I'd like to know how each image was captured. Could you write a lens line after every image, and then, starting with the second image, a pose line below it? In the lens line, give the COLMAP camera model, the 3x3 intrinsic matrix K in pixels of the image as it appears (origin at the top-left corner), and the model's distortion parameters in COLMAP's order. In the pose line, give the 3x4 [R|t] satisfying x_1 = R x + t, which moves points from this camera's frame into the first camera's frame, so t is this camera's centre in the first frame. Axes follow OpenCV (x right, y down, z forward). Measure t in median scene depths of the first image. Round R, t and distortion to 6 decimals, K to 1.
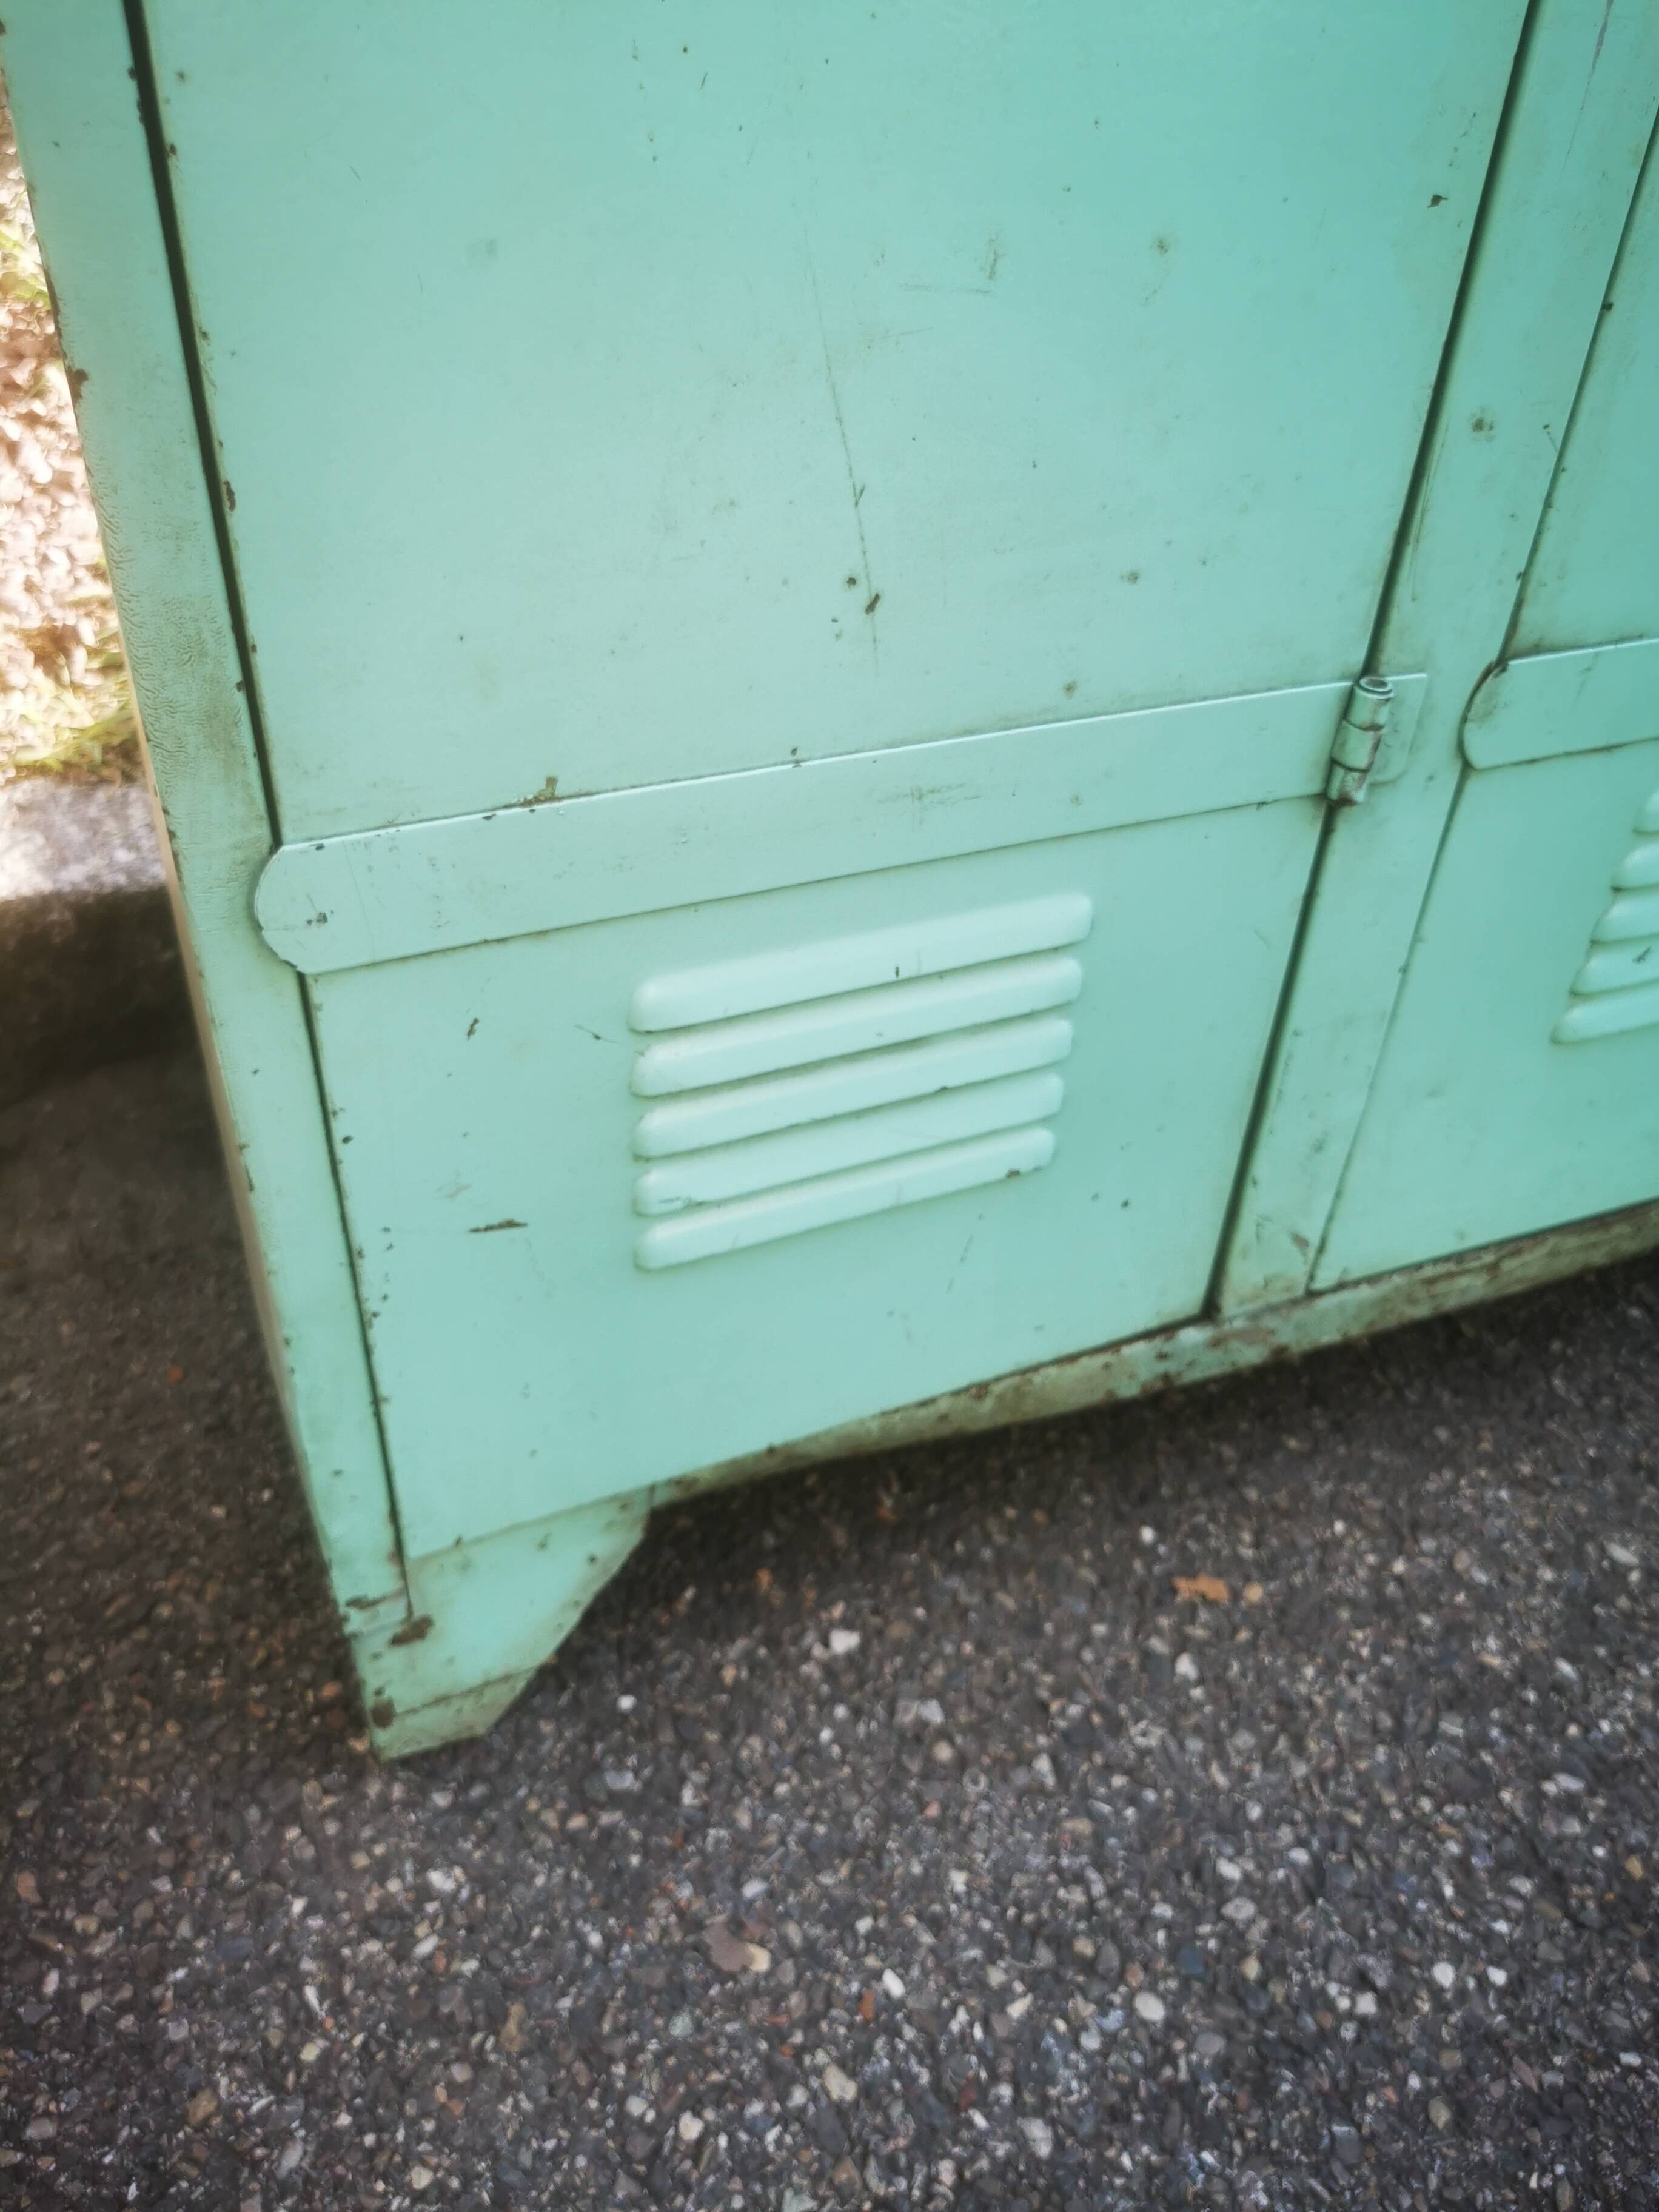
lens RADIAL K [[1783.4, 0, 819.9], [0, 1783.4, 1112.9], [0, 0, 1]] dist [0.090417, -0.184741]
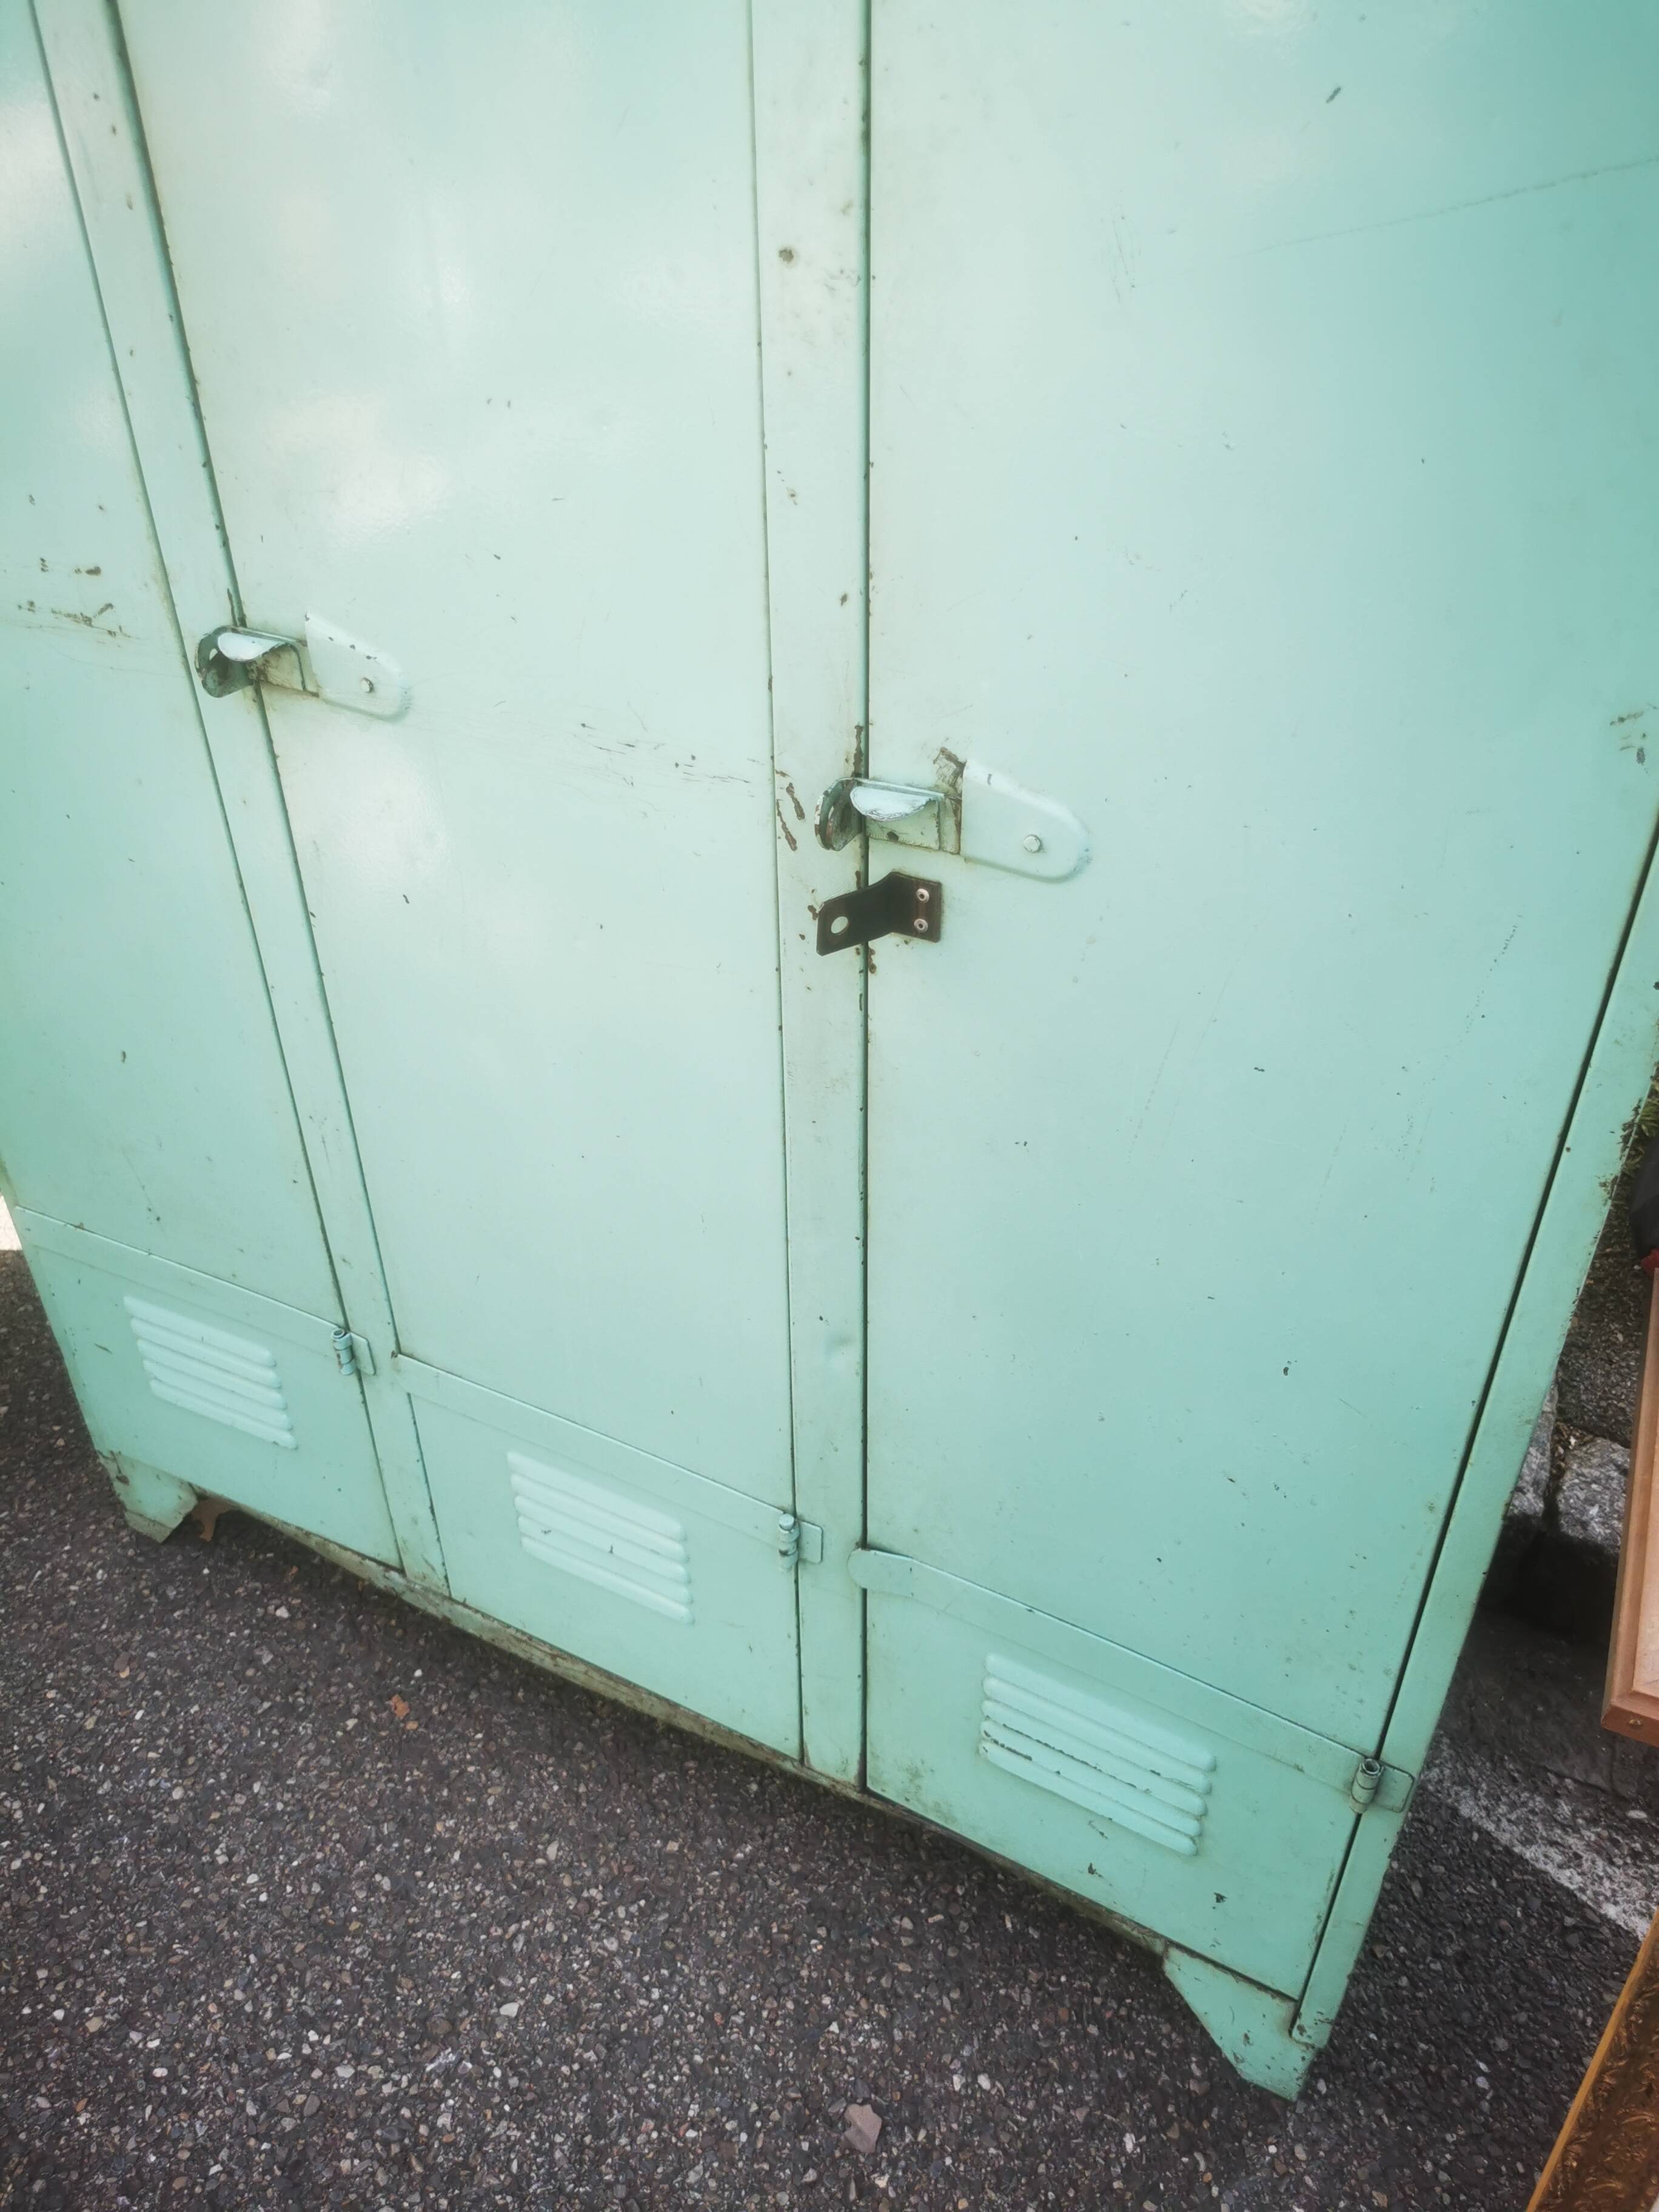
lens RADIAL K [[1795.2, 0, 795.1], [0, 1795.2, 1109.3], [0, 0, 1]] dist [0.079451, -0.143195]
pose [[0.633360, 0.413980, -0.653817, 1.616183], [-0.439183, 0.887926, 0.136771, -0.831345], [0.637161, 0.200520, 0.744189, -0.353050]]
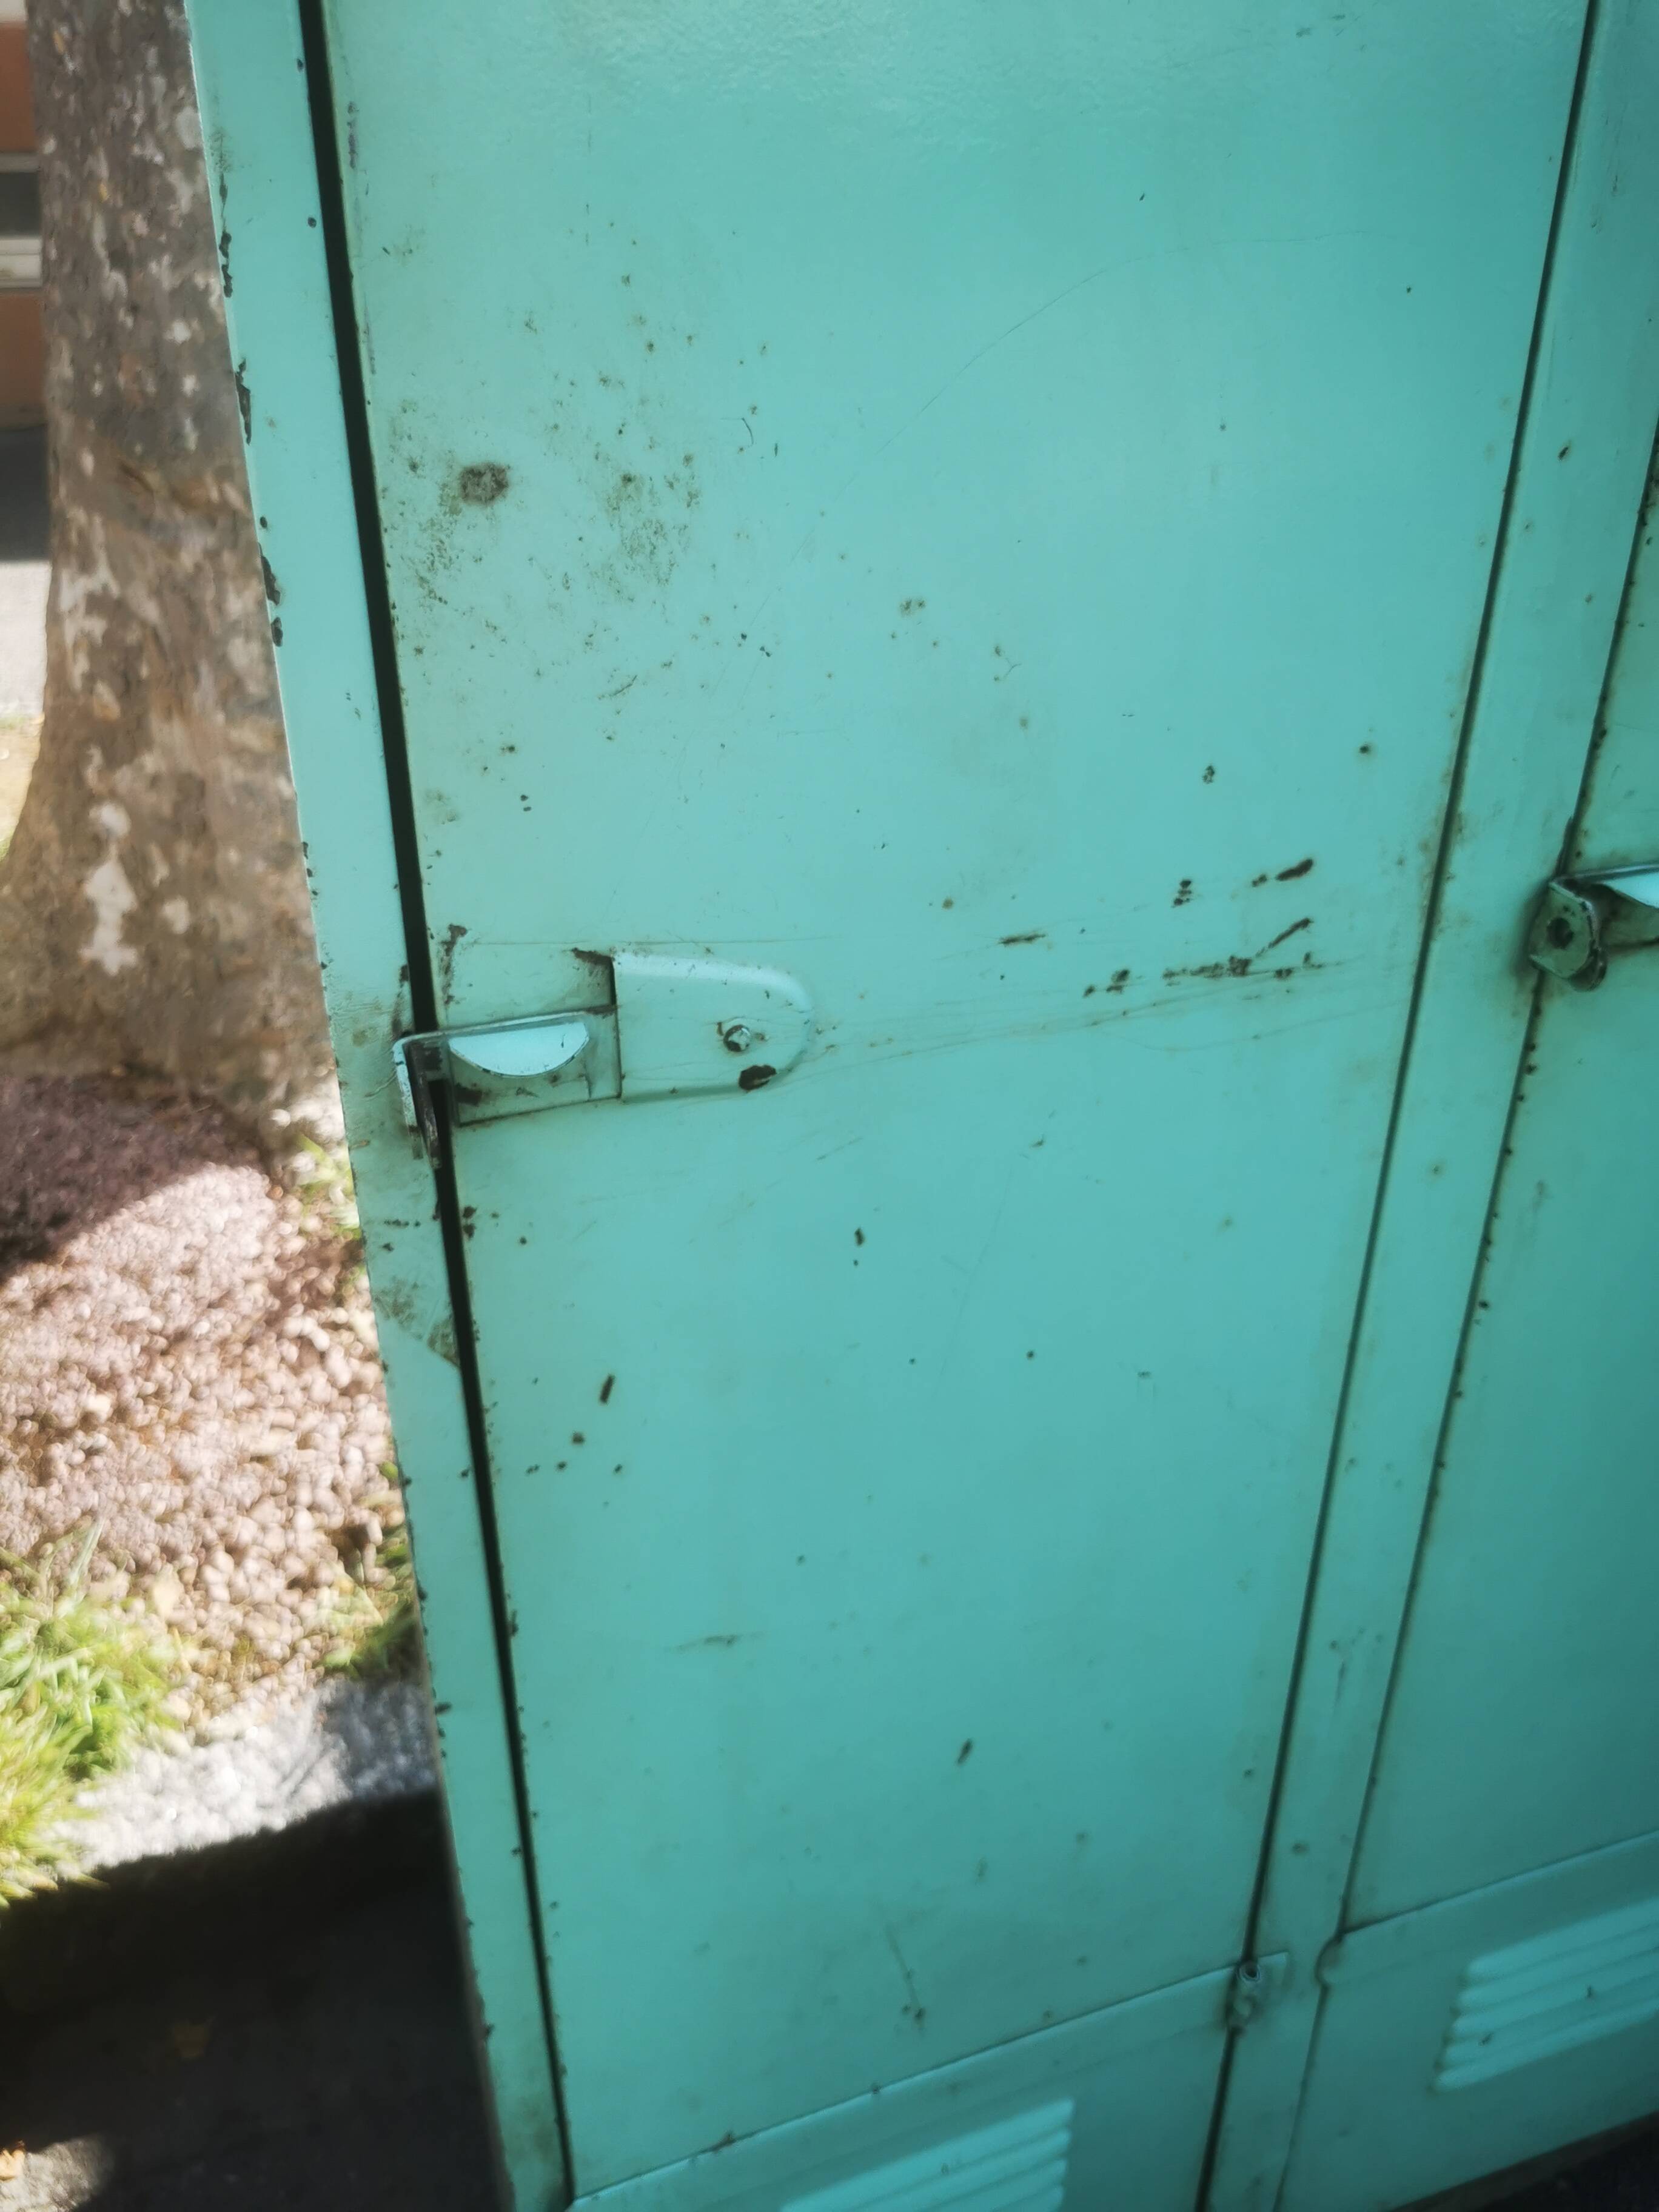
lens RADIAL K [[1824.4, 0, 822.4], [0, 1824.4, 1099.5], [0, 0, 1]] dist [0.049405, -0.079772]
pose [[0.996950, 0.004452, -0.077912, 0.039407], [-0.016927, 0.986939, -0.160204, -0.539904], [0.076181, 0.161034, 0.984004, -0.526091]]
